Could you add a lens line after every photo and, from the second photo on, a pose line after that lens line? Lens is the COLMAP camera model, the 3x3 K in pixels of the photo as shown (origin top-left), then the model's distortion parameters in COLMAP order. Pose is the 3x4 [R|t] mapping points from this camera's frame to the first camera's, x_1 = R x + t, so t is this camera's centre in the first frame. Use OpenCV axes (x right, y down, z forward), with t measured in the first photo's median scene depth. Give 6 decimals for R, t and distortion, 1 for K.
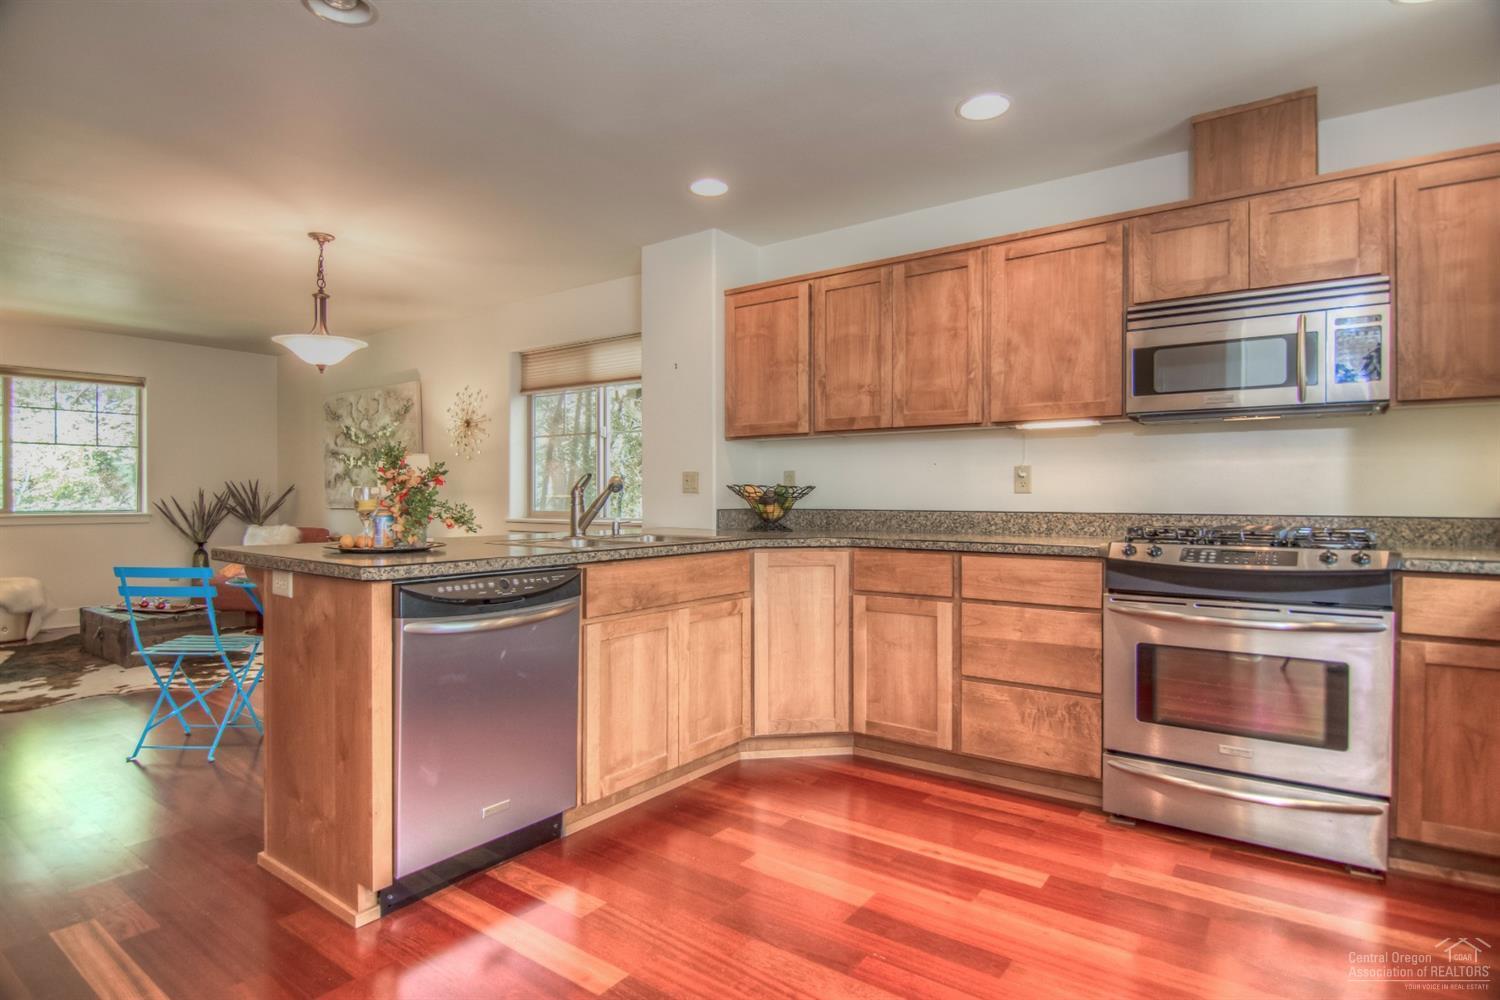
lens RADIAL K [[789.6, 0, 747.2], [0, 789.6, 501.4], [0, 0, 1]] dist [0.000420, -0.017595]
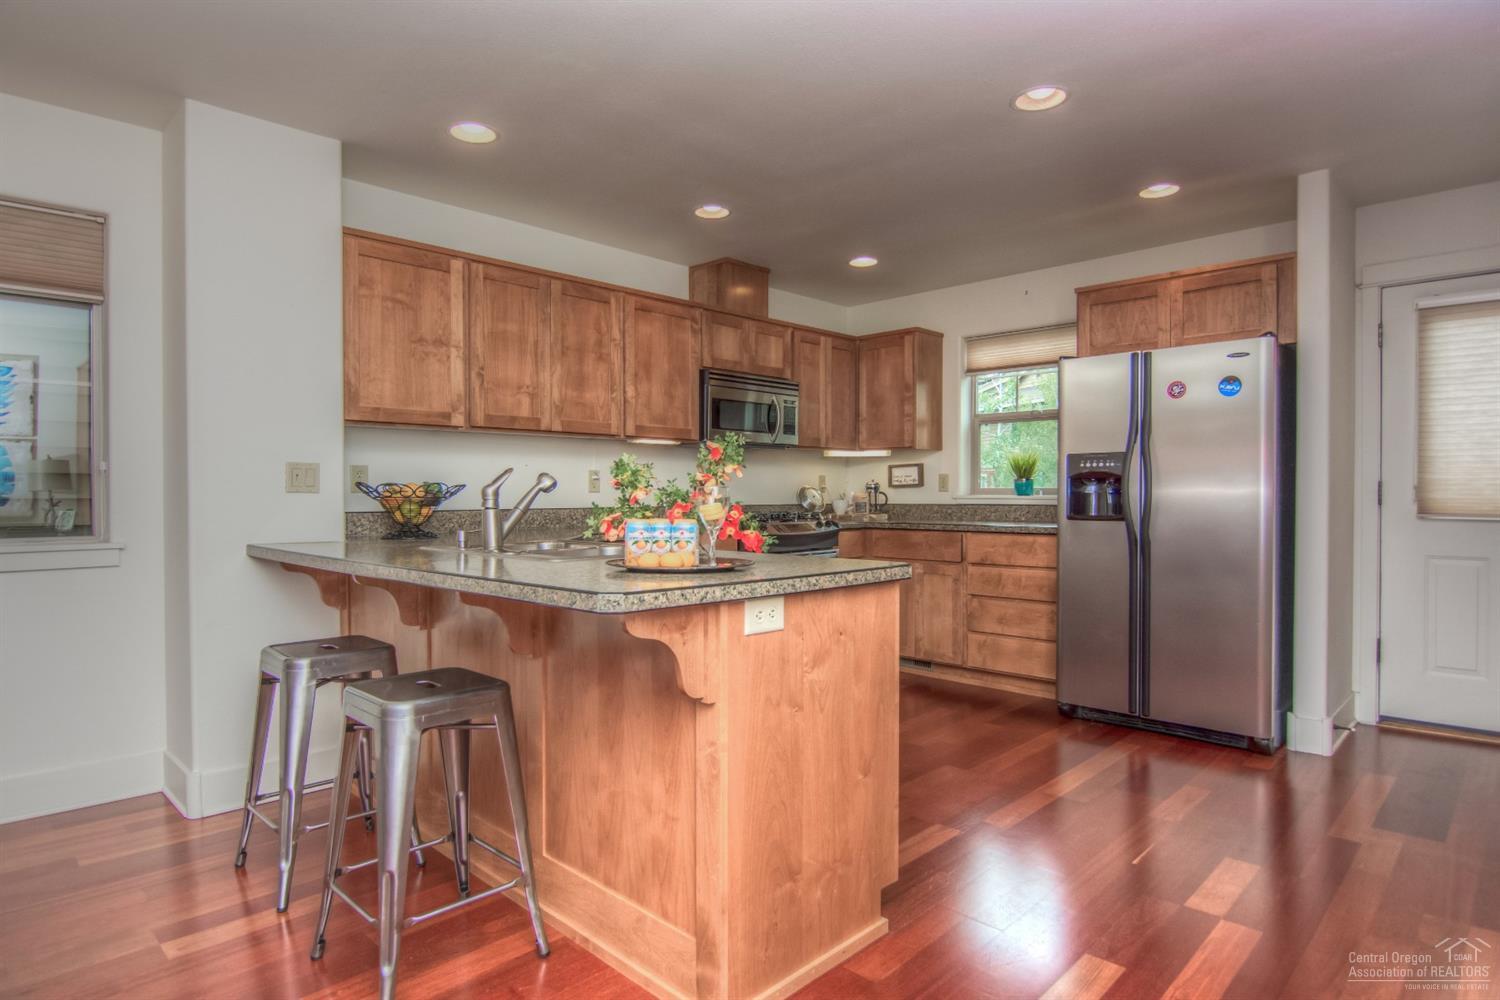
lens RADIAL K [[830.2, 0, 746.9], [0, 830.2, 500.4], [0, 0, 1]] dist [-0.009489, -0.007006]
pose [[0.139819, -0.012040, 0.990104, -0.977720], [0.008142, 0.999906, 0.011010, -0.011352], [-0.990144, 0.006523, 0.139904, 0.644172]]
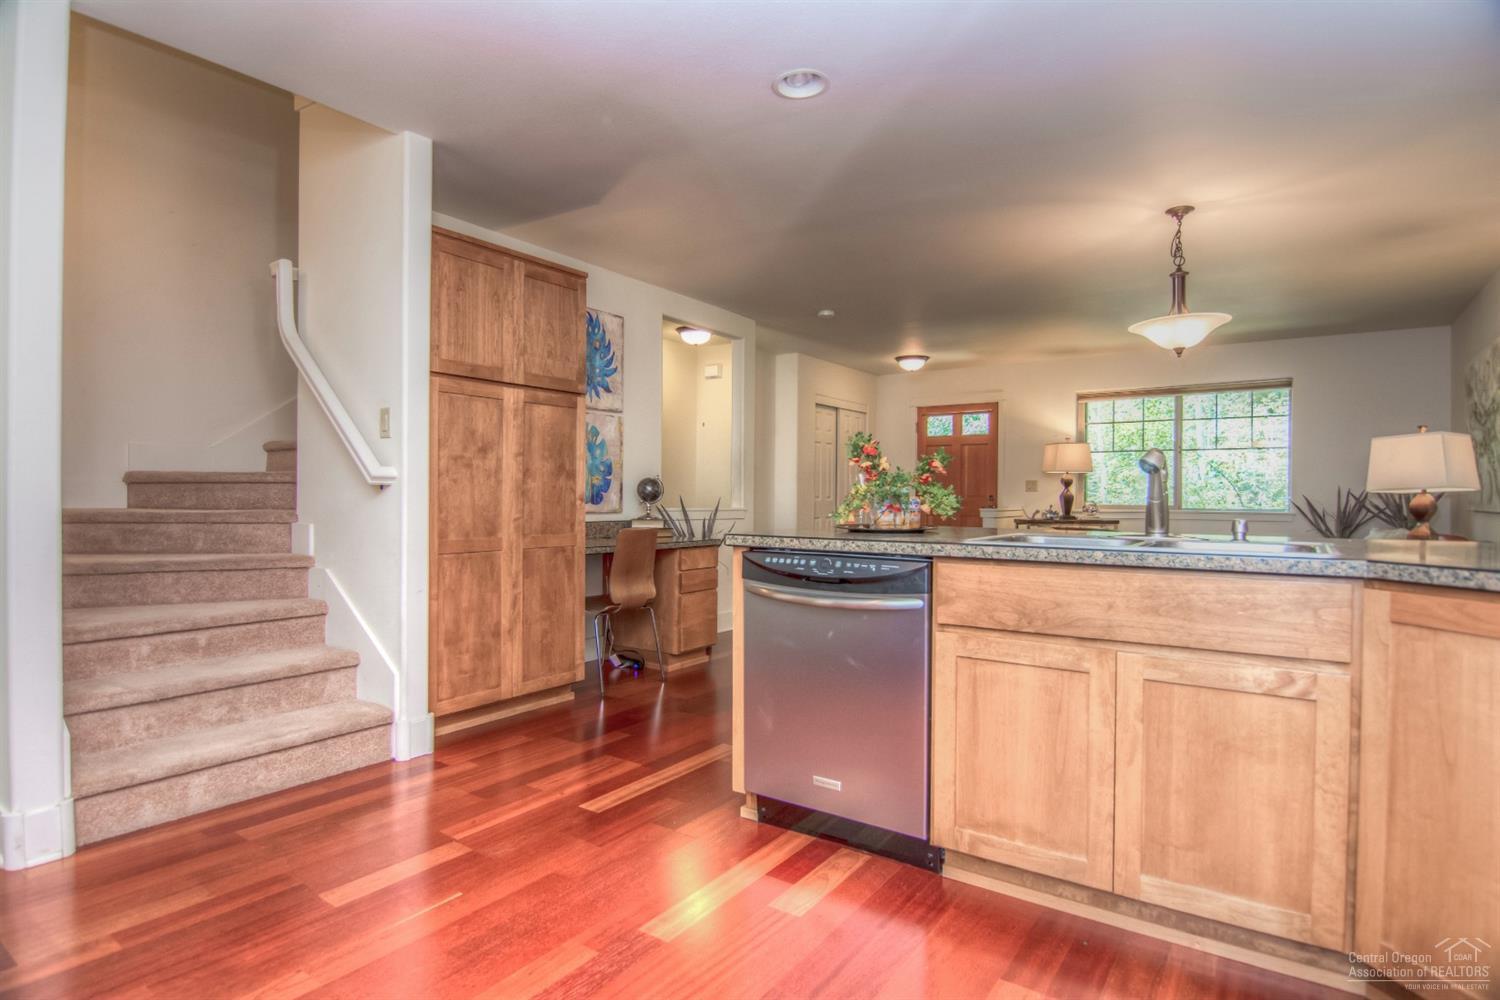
lens RADIAL K [[789.6, 0, 740.5], [0, 789.6, 501.4], [0, 0, 1]] dist [0.000420, -0.017595]
pose [[0.014293, 0.004102, -0.999889, 0.496749], [-0.013761, 0.999898, 0.003905, 0.014583], [0.999803, 0.013704, 0.014348, 0.611929]]
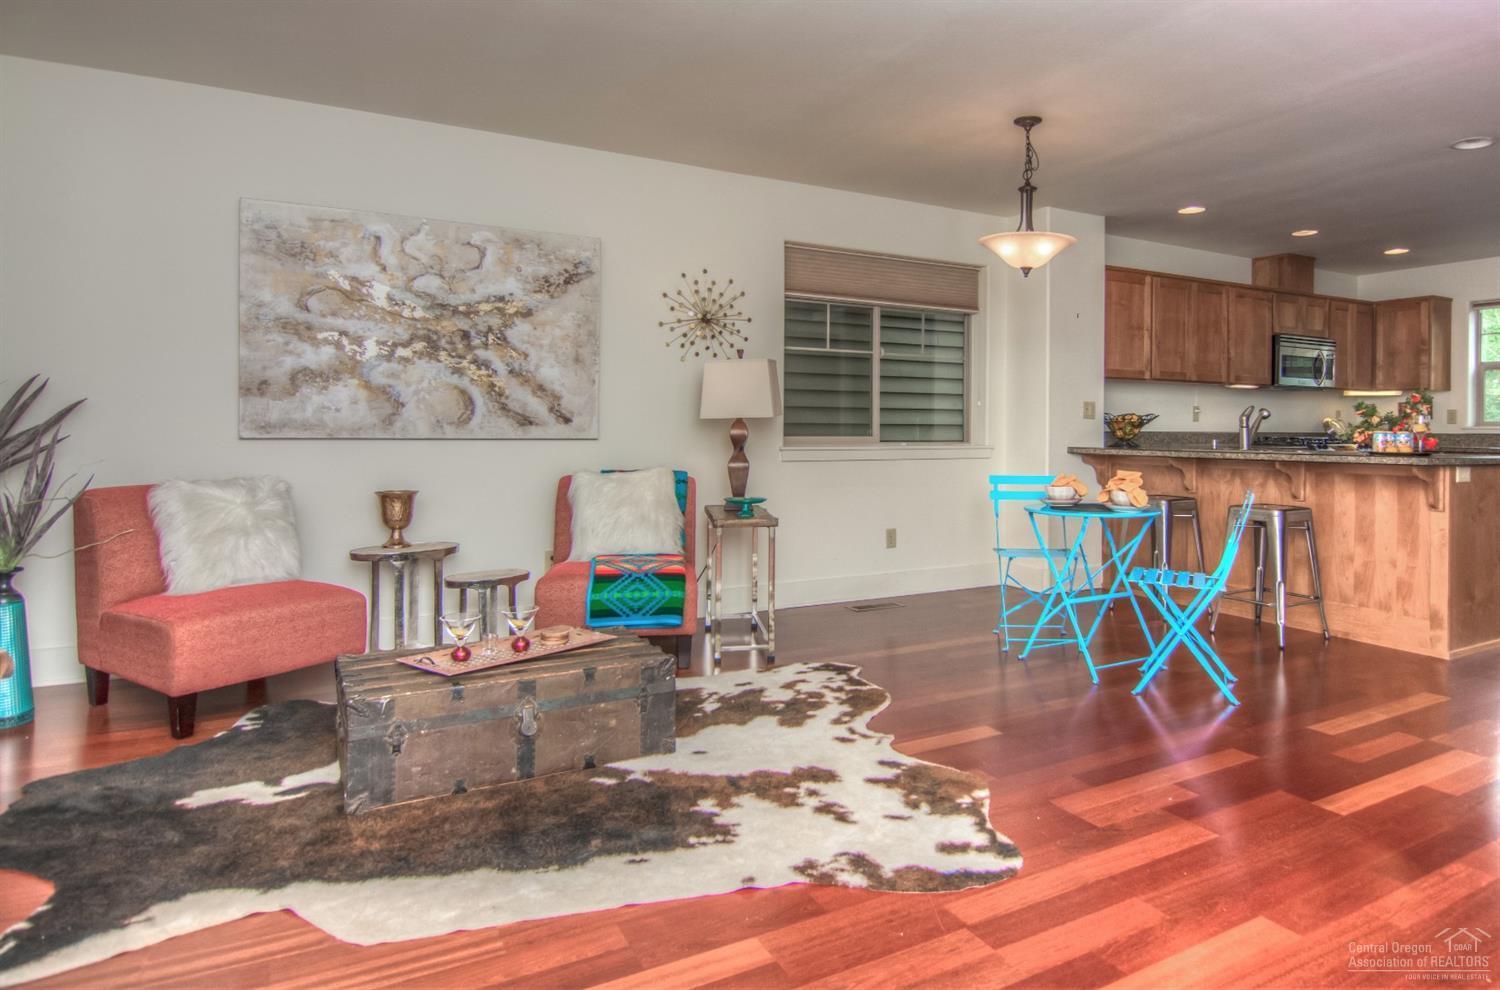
lens RADIAL K [[891.5, 0, 841.3], [0, 891.5, 424.8], [0, 0, 1]] dist [-0.001508, -0.011283]
pose [[0.393045, 0.002973, 0.919514, -1.983237], [-0.001140, 0.999996, -0.002746, 0.003938], [-0.919518, 0.000031, 0.393047, 1.039096]]
